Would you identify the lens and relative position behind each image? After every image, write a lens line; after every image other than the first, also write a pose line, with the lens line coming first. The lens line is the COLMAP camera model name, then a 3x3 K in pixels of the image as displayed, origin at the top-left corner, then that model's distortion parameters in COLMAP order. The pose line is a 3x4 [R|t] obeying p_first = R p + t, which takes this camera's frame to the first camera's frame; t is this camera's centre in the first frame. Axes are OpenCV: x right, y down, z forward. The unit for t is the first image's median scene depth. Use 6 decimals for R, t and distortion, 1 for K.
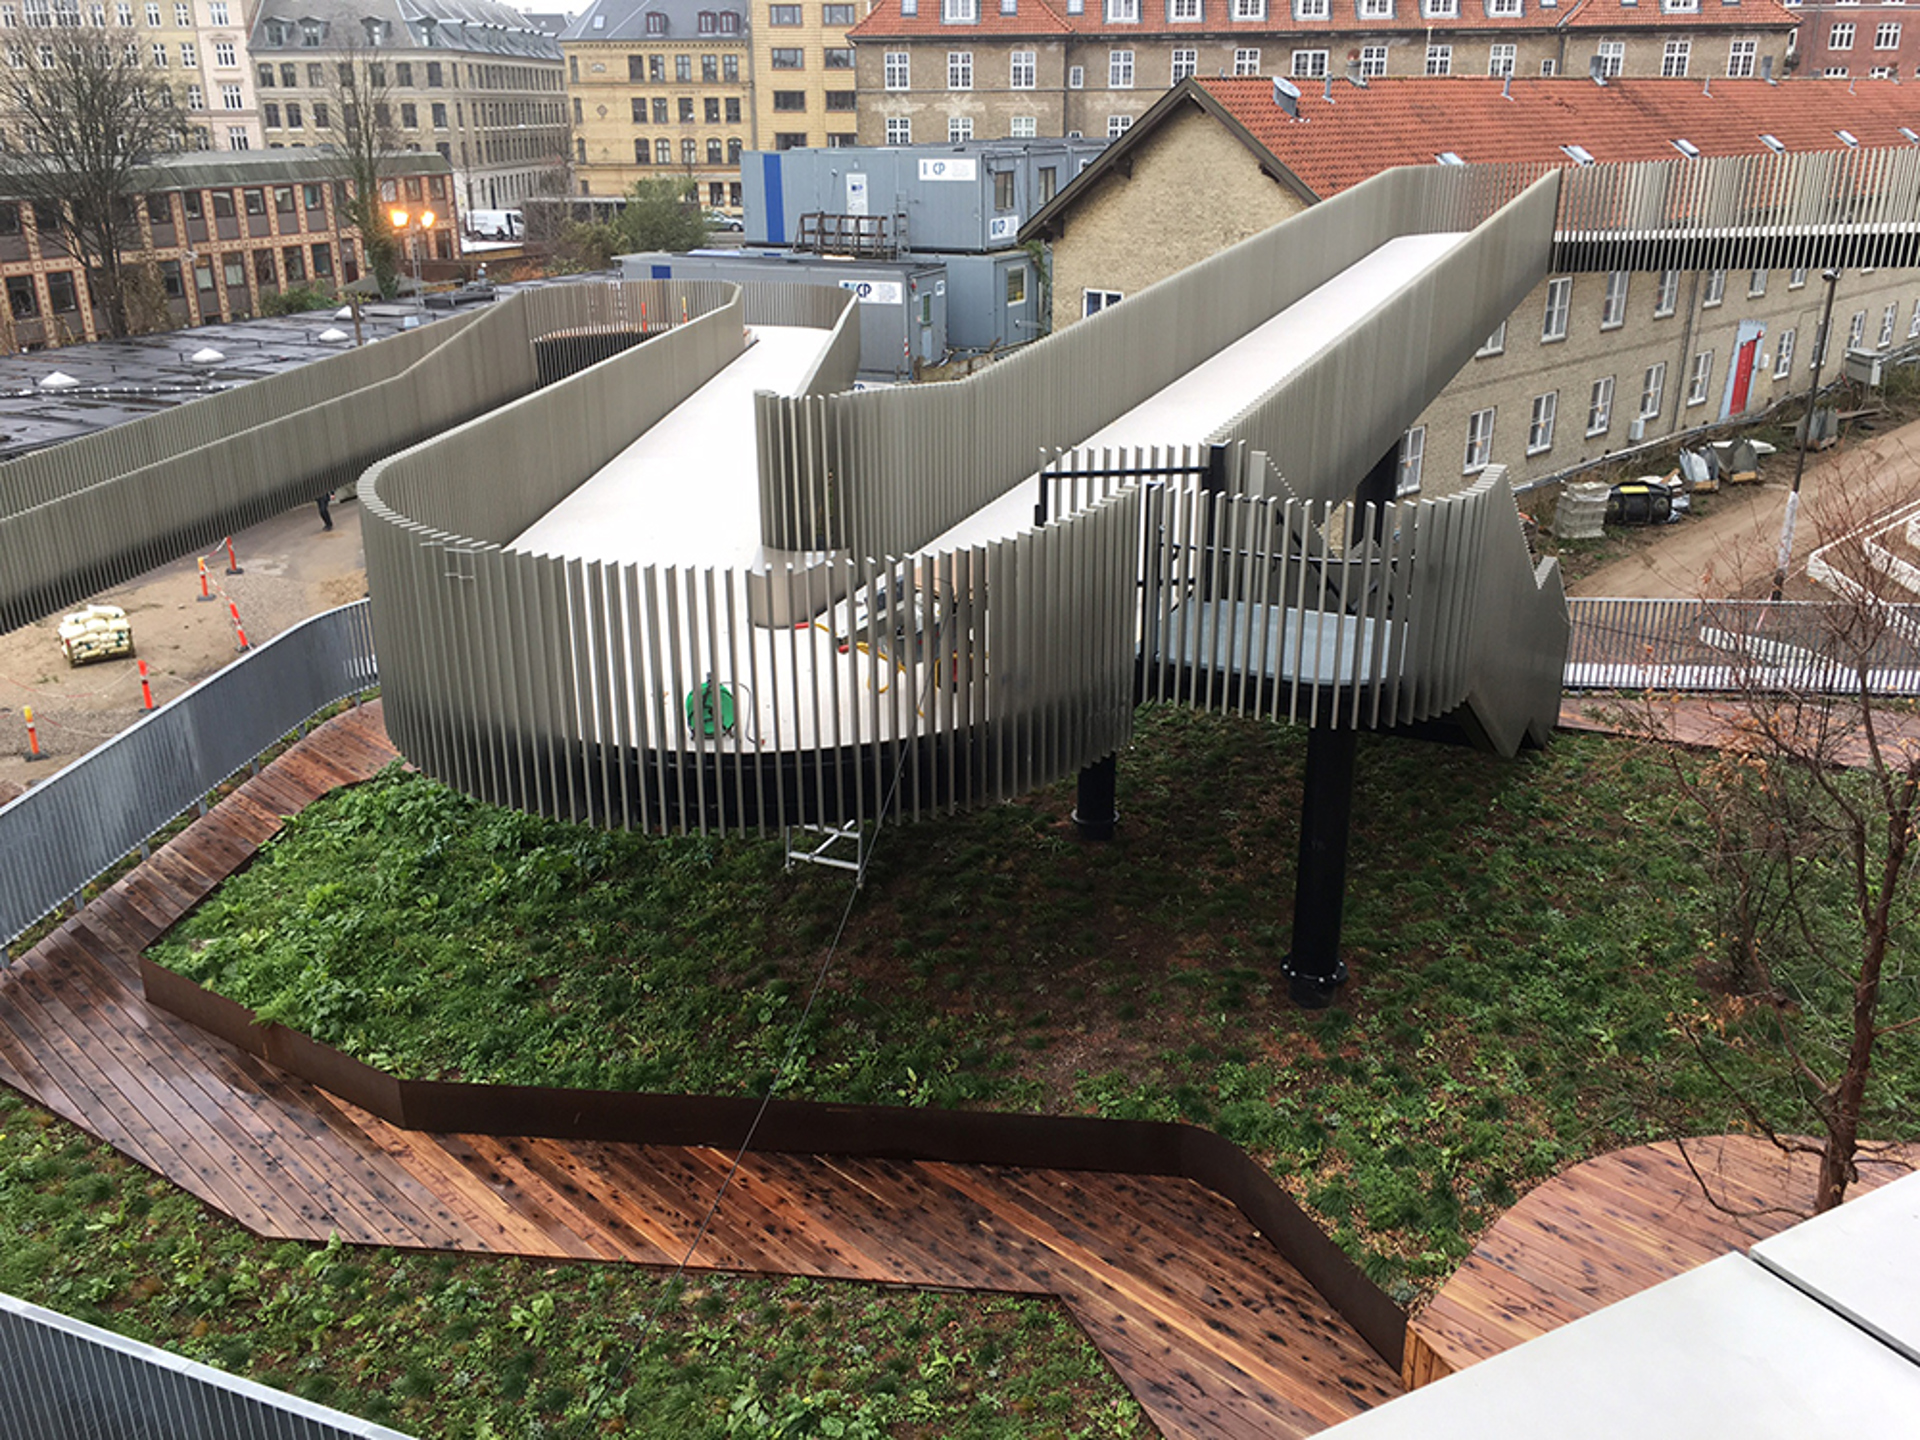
lens RADIAL K [[1645.3, 0, 956.9], [0, 1645.3, 734.0], [0, 0, 1]] dist [0.052562, -0.039441]
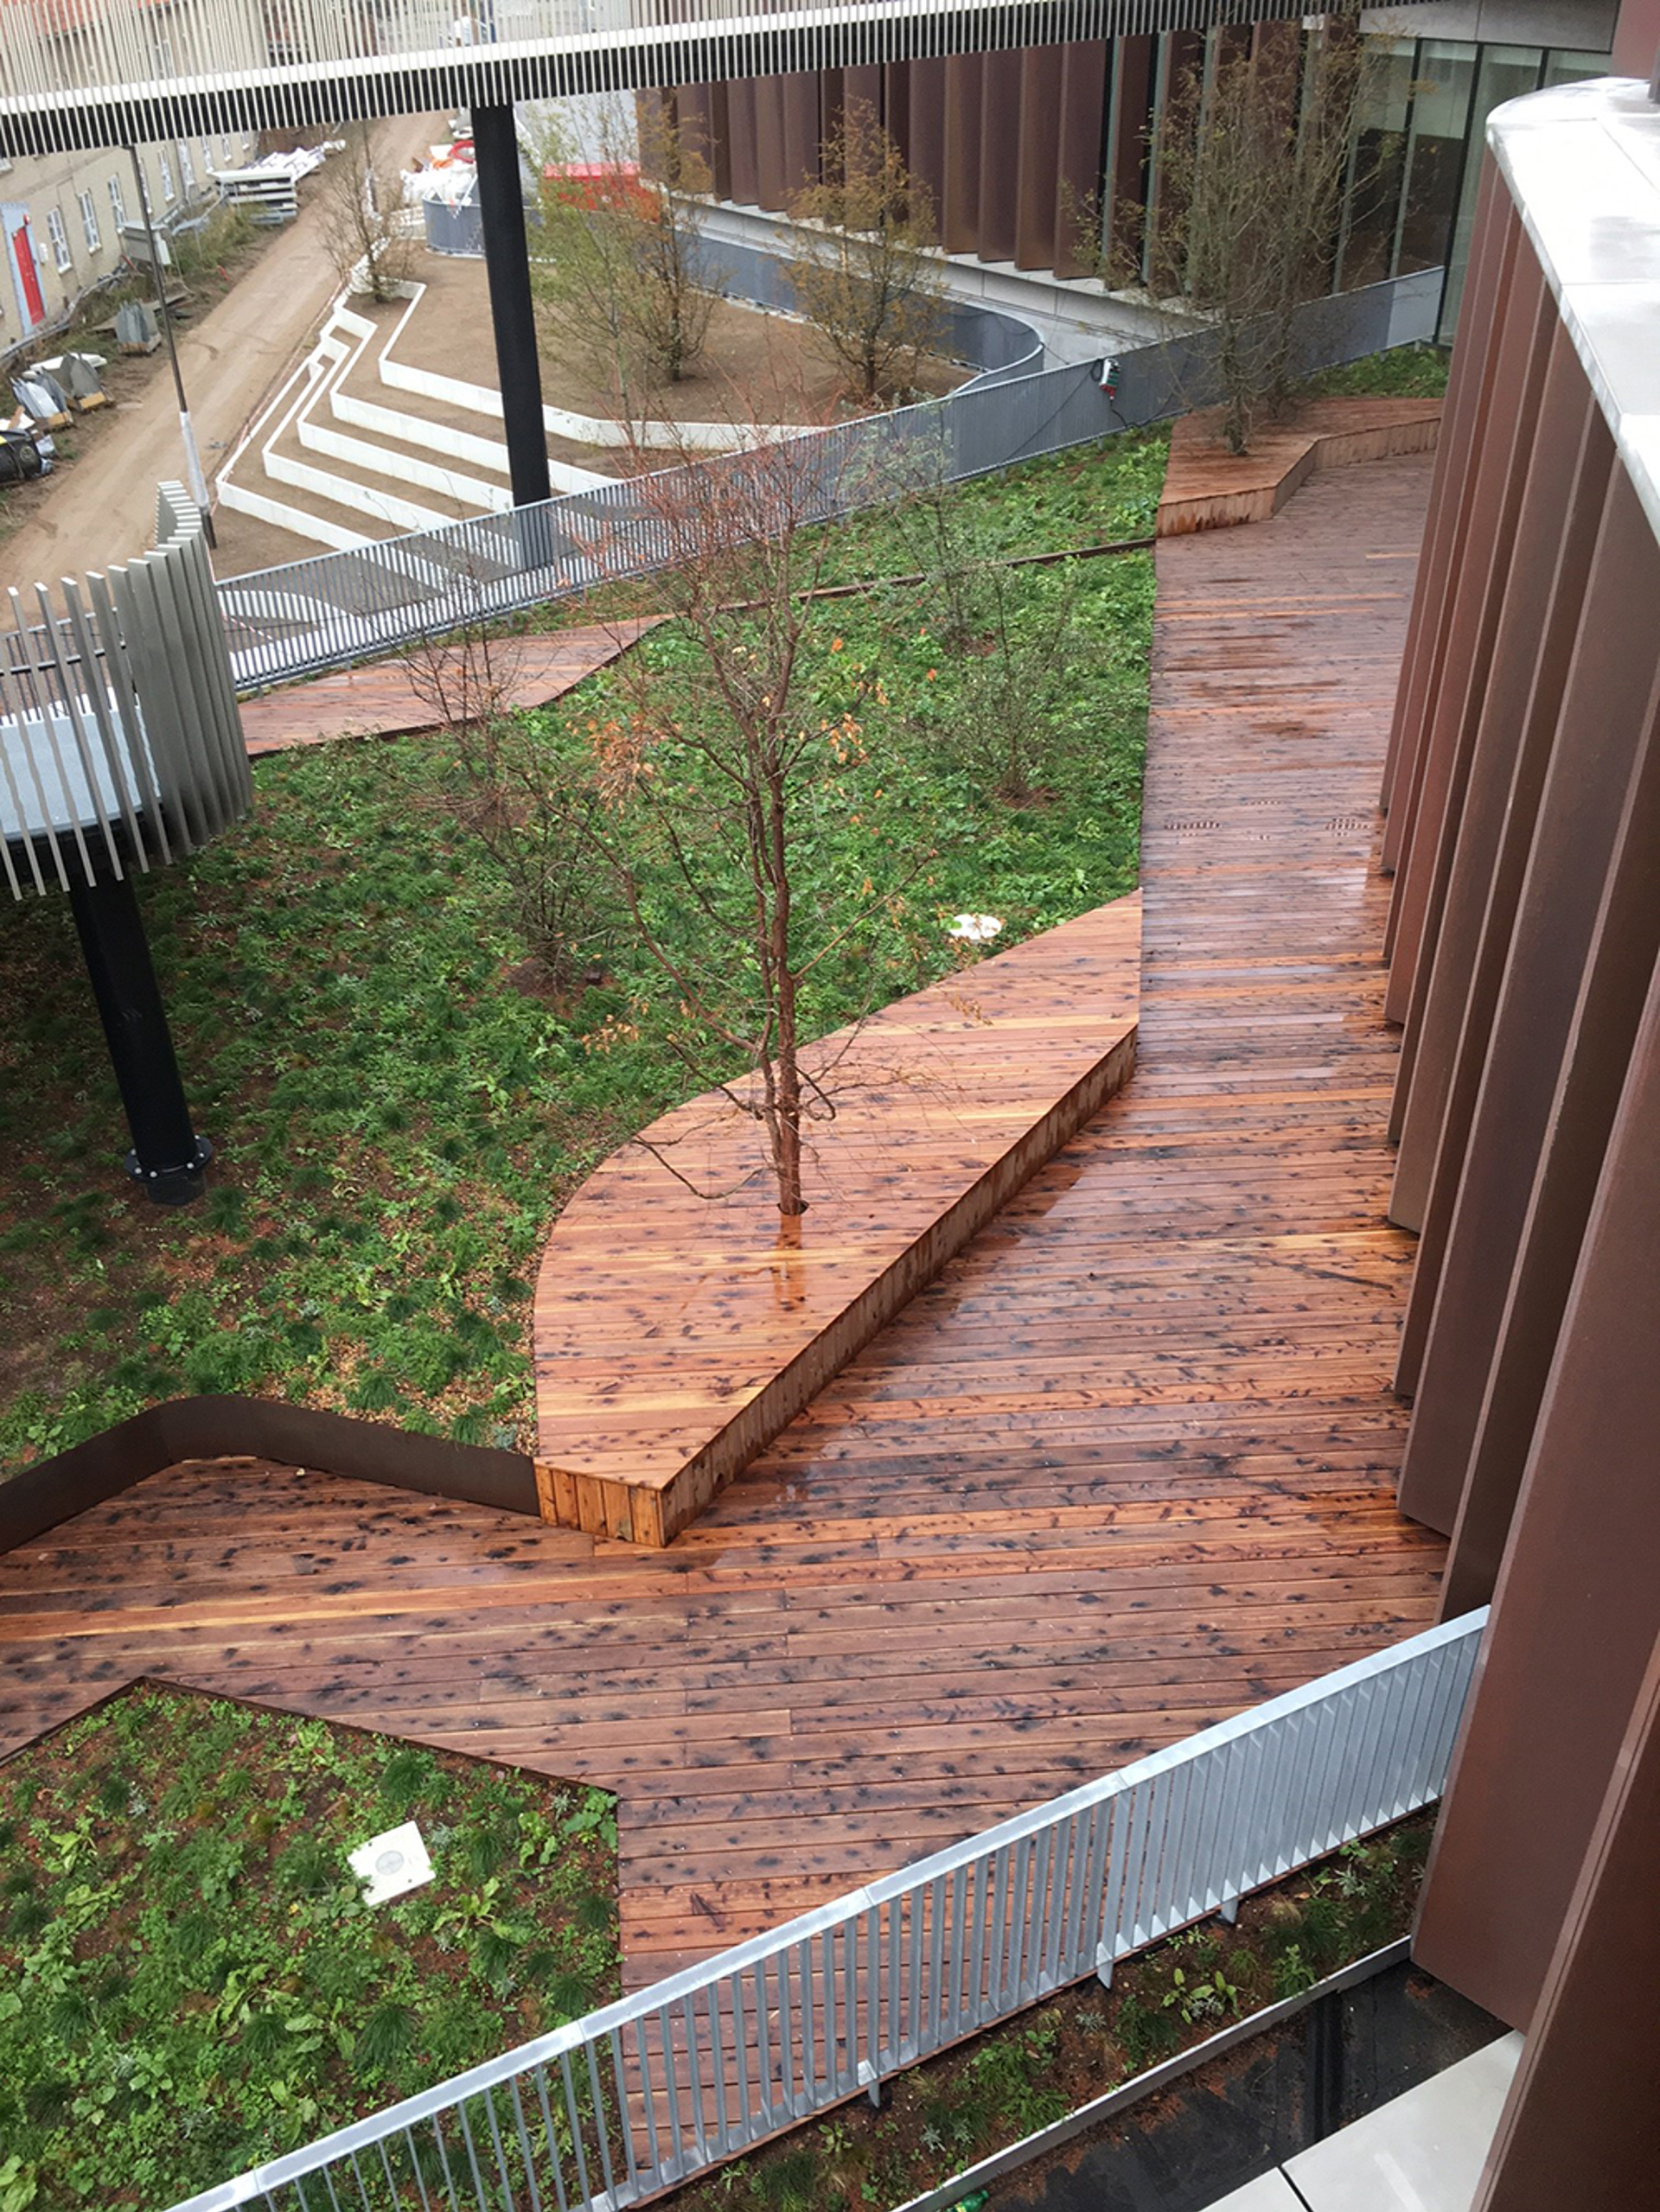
lens RADIAL K [[1895.8, 0, 834.2], [0, 1895.8, 1083.7], [0, 0, 1]] dist [0.052562, -0.039441]
pose [[0.652067, -0.417129, 0.633097, -0.169412], [0.287609, 0.908721, 0.302502, -0.091835], [-0.701491, -0.015167, 0.712517, 0.111157]]
